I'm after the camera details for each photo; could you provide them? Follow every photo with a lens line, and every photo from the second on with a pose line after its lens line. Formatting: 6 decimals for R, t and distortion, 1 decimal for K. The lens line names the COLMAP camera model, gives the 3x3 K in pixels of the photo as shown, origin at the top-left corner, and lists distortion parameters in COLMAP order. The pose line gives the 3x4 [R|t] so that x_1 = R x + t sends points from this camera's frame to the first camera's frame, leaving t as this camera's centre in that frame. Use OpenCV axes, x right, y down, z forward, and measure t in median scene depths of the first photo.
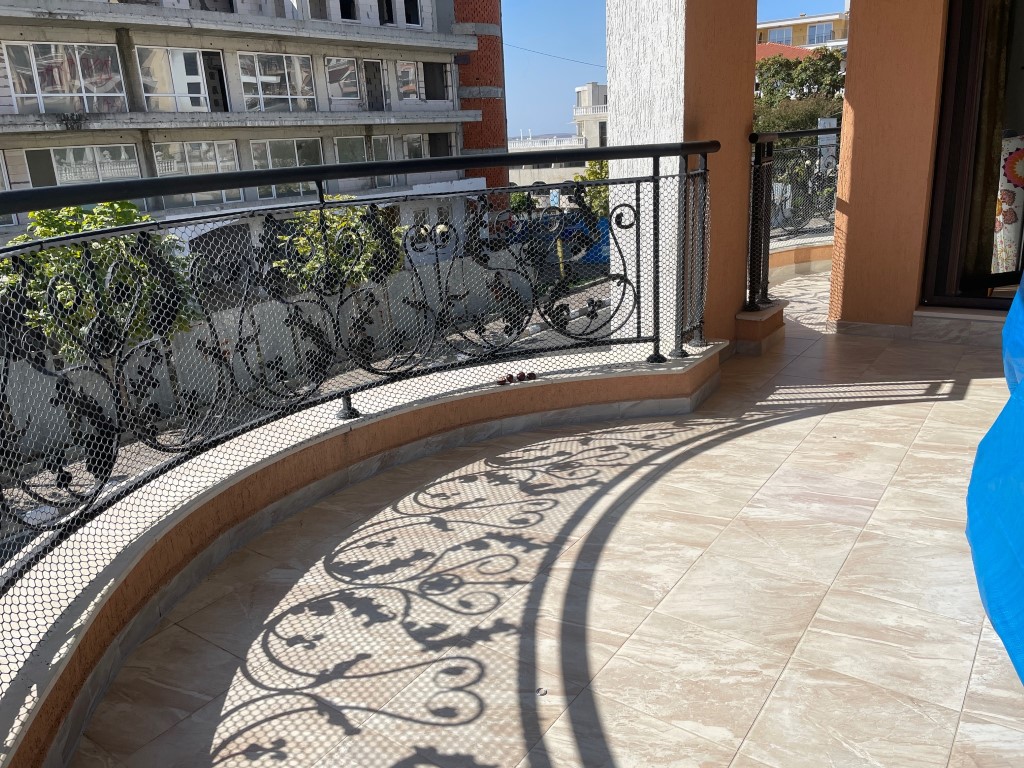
lens RADIAL K [[781.7, 0, 510.5], [0, 781.7, 380.2], [0, 0, 1]] dist [0.086768, -0.121368]
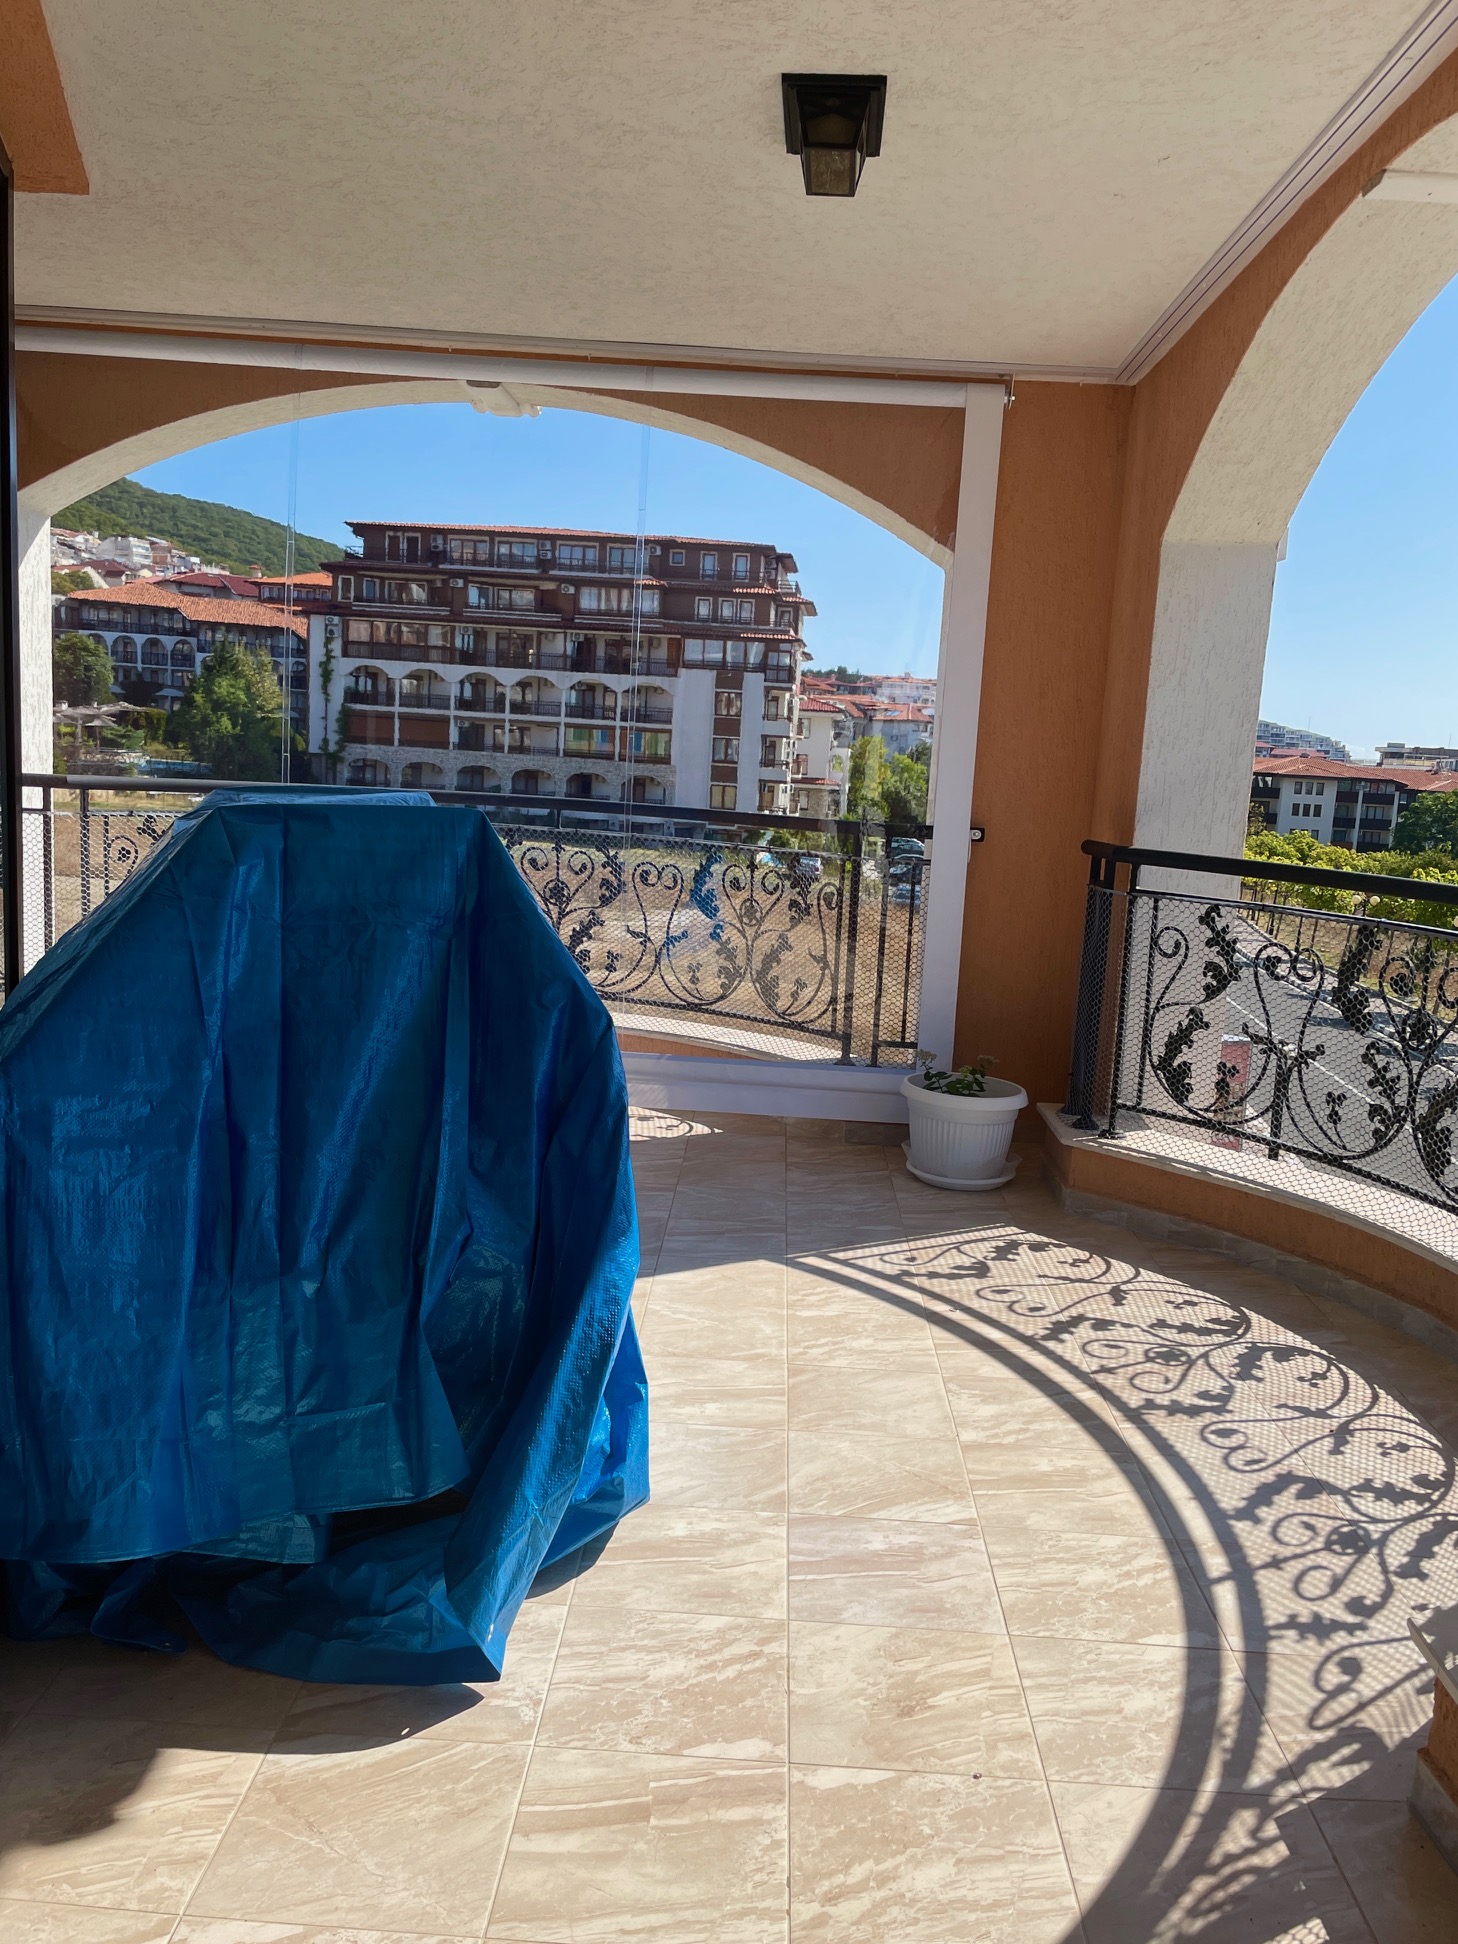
lens RADIAL K [[1483.9, 0, 717.4], [0, 1483.9, 930.7], [0, 0, 1]] dist [0.086768, -0.121368]
pose [[-0.840010, 0.075869, -0.537240, 0.777228], [-0.163350, 0.908871, 0.383759, -0.471027], [0.517397, 0.410120, -0.751067, 1.195655]]
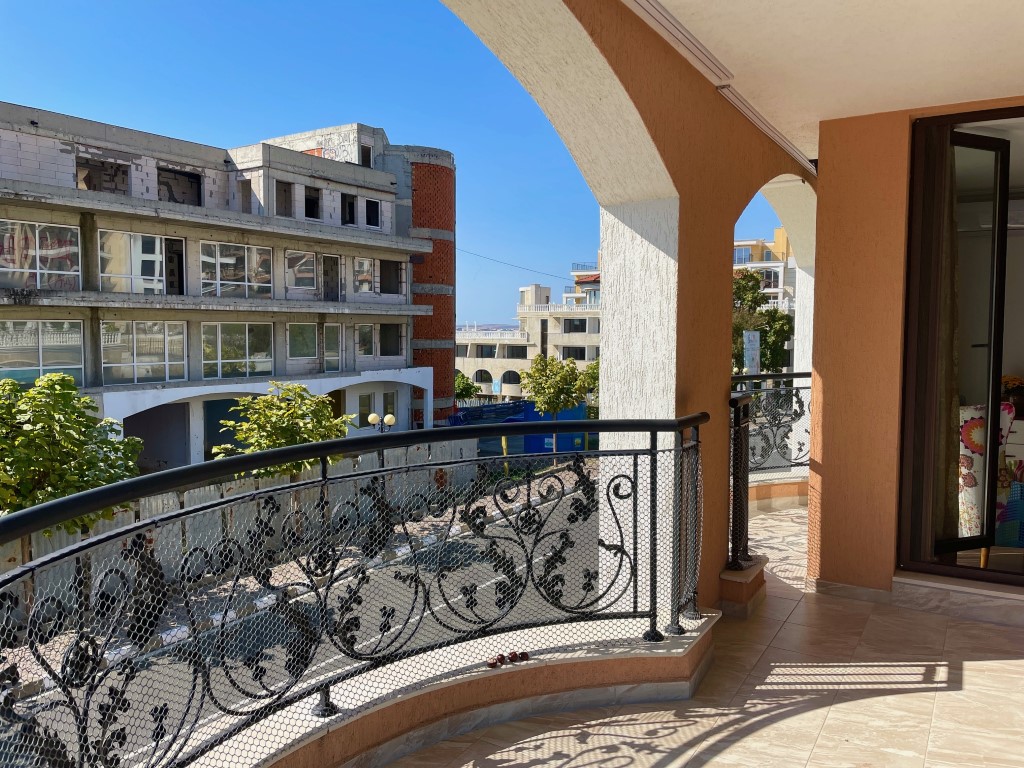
lens RADIAL K [[781.7, 0, 513.7], [0, 781.7, 374.3], [0, 0, 1]] dist [0.086768, -0.121368]
pose [[0.995406, 0.053064, 0.079689, -0.075573], [-0.032872, 0.971176, -0.236086, -0.106095], [-0.089919, 0.232382, 0.968459, 0.021241]]
